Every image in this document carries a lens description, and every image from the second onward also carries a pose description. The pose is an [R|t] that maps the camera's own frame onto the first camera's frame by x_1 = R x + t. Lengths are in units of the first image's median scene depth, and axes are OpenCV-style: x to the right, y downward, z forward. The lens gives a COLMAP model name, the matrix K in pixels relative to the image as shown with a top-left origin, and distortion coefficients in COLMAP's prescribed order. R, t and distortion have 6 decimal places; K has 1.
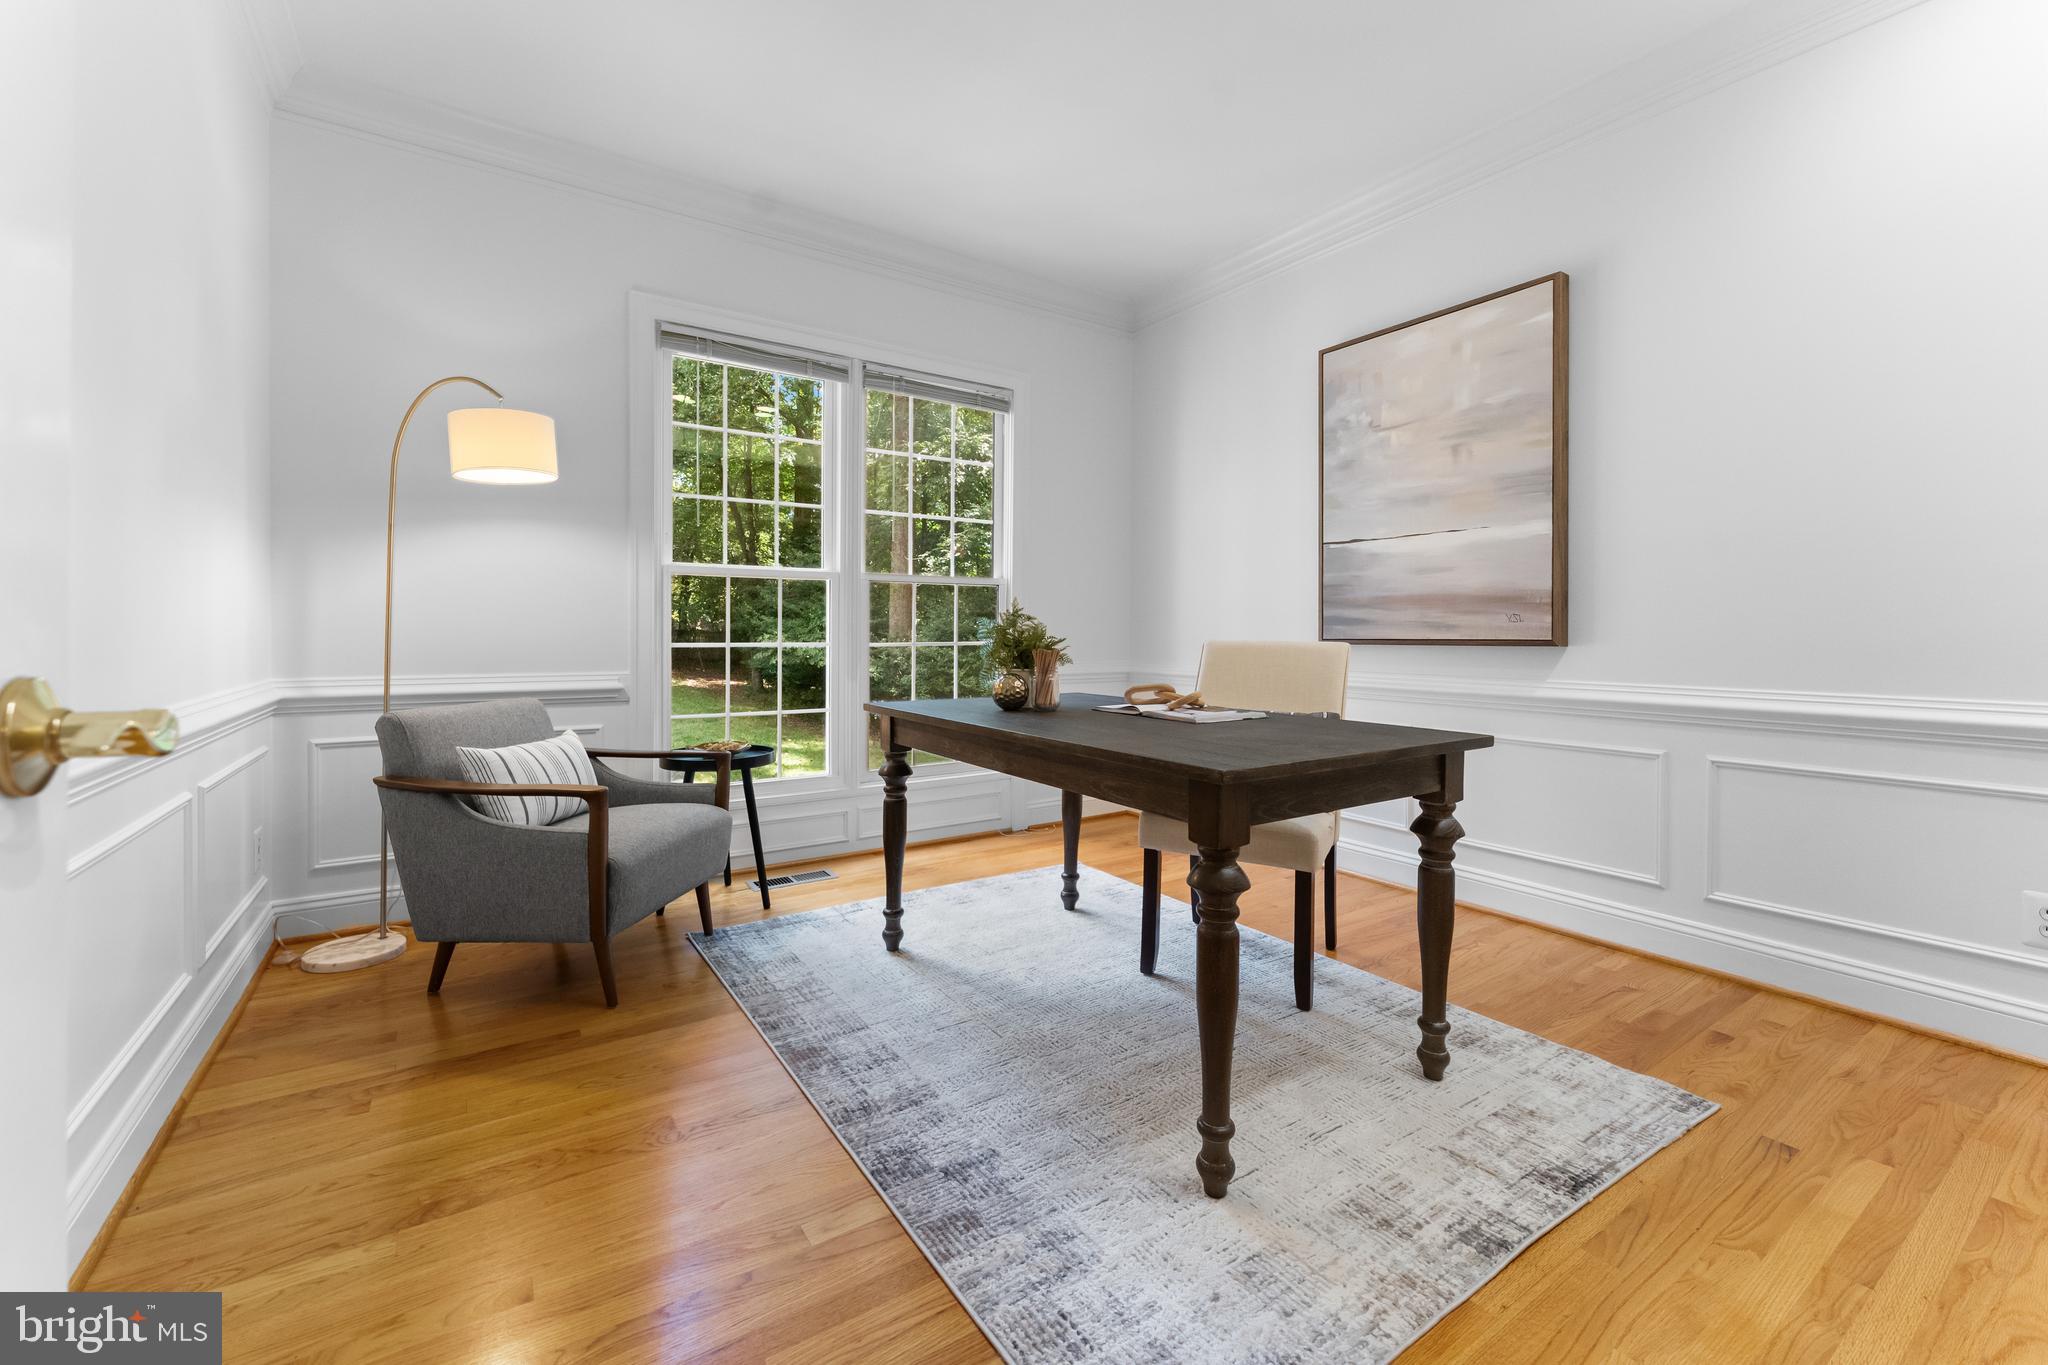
lens RADIAL K [[840.9, 0, 1019.1], [0, 840.9, 628.0], [0, 0, 1]] dist [-0.000145, -0.000068]
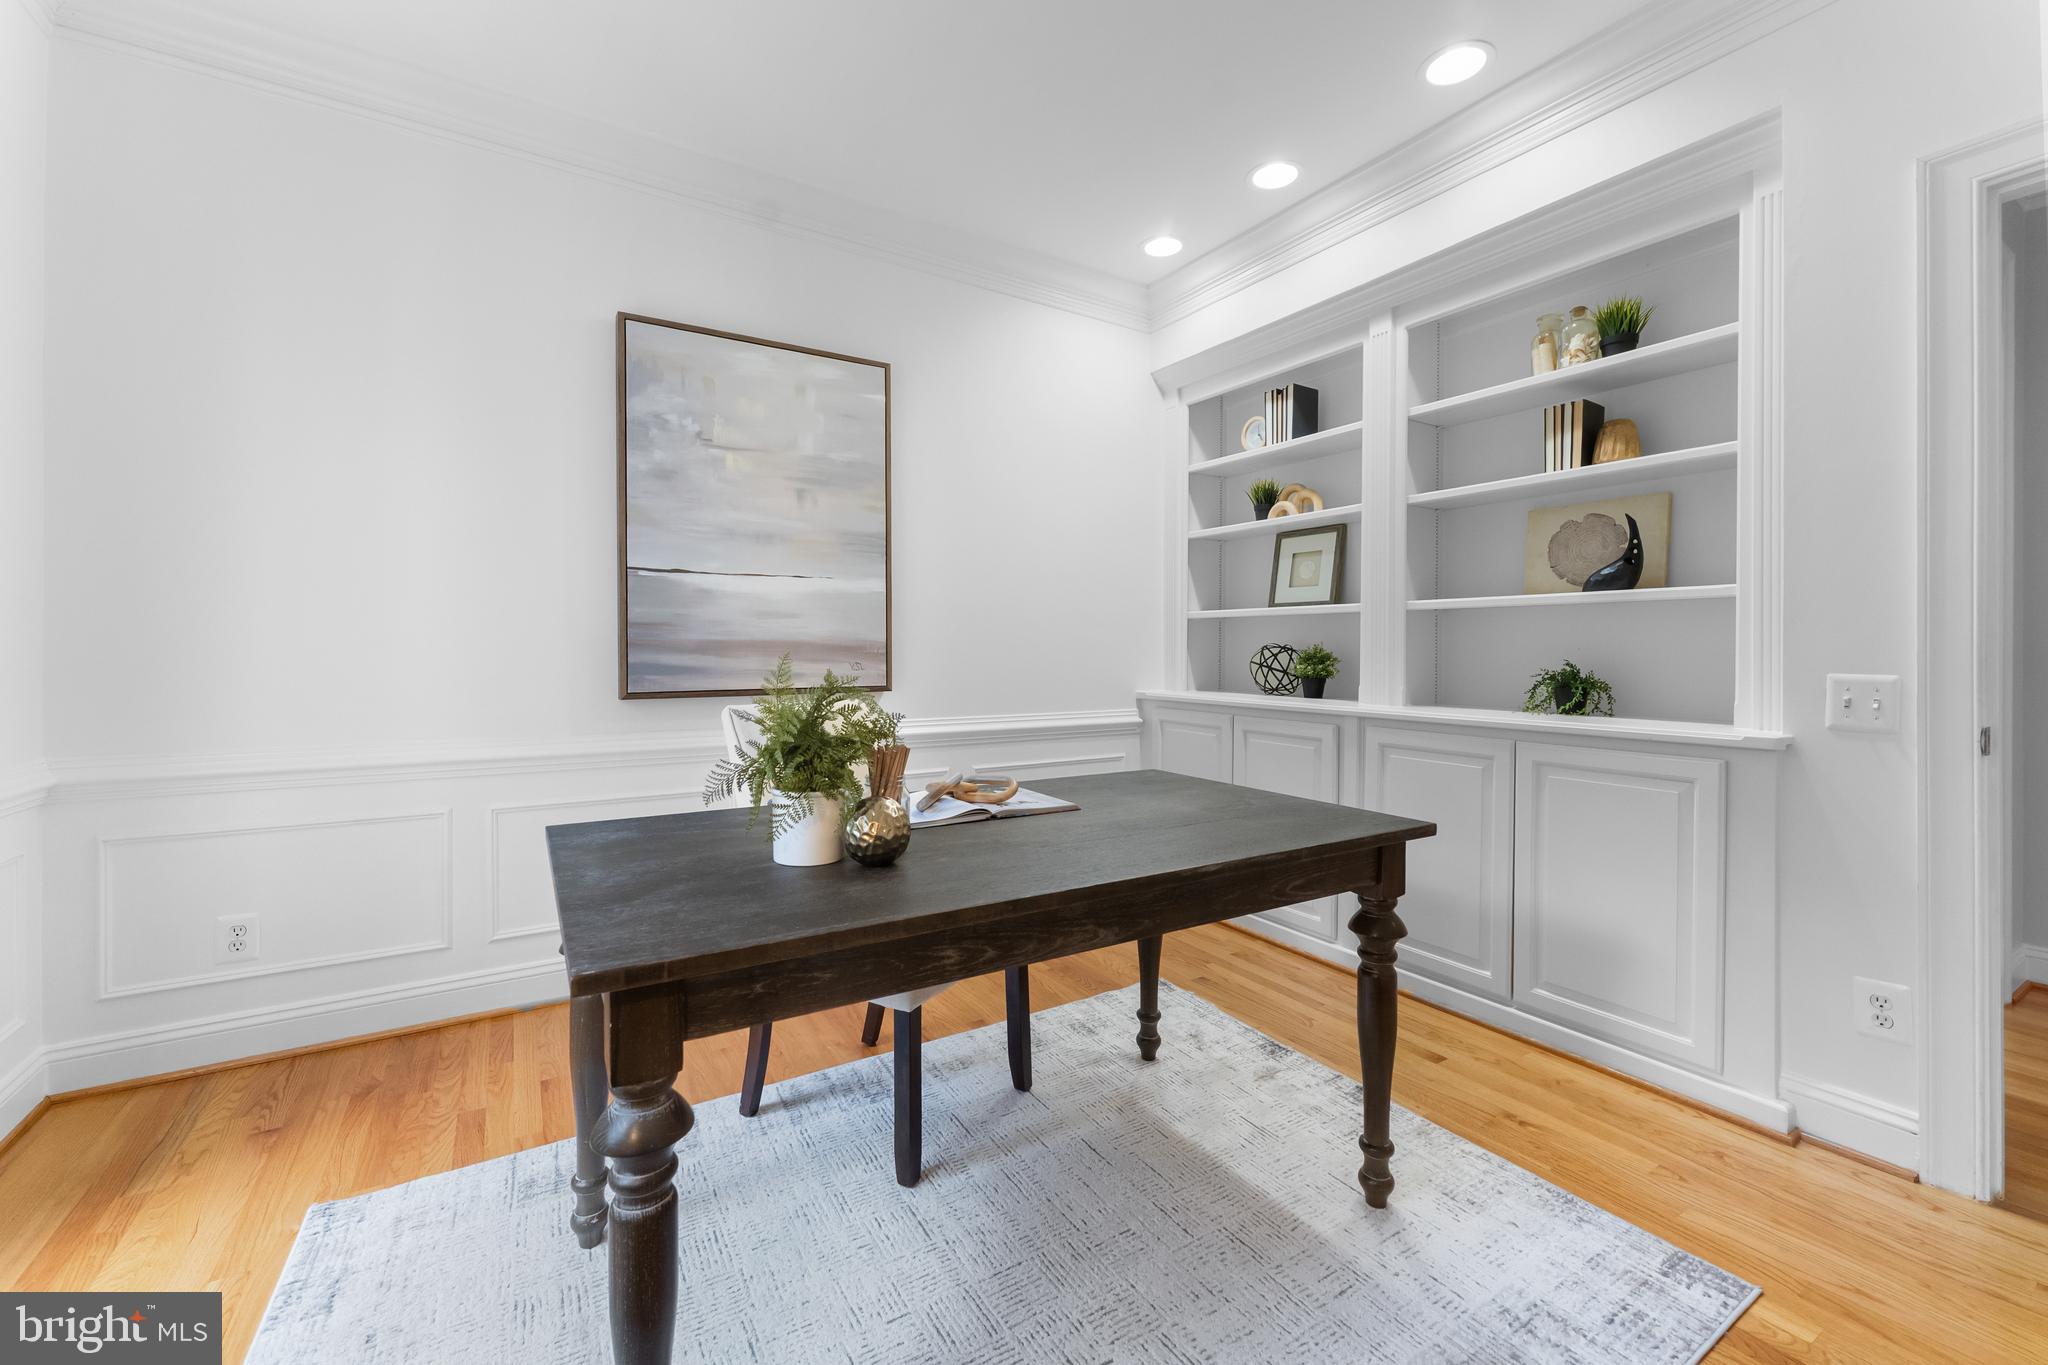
lens RADIAL K [[830.8, 0, 1018.0], [0, 830.8, 648.9], [0, 0, 1]] dist [0.000287, -0.000101]
pose [[0.031641, -0.001924, 0.999497, -0.441947], [-0.007199, 0.999972, 0.002153, -0.035792], [-0.999473, -0.007264, 0.031627, 0.717519]]
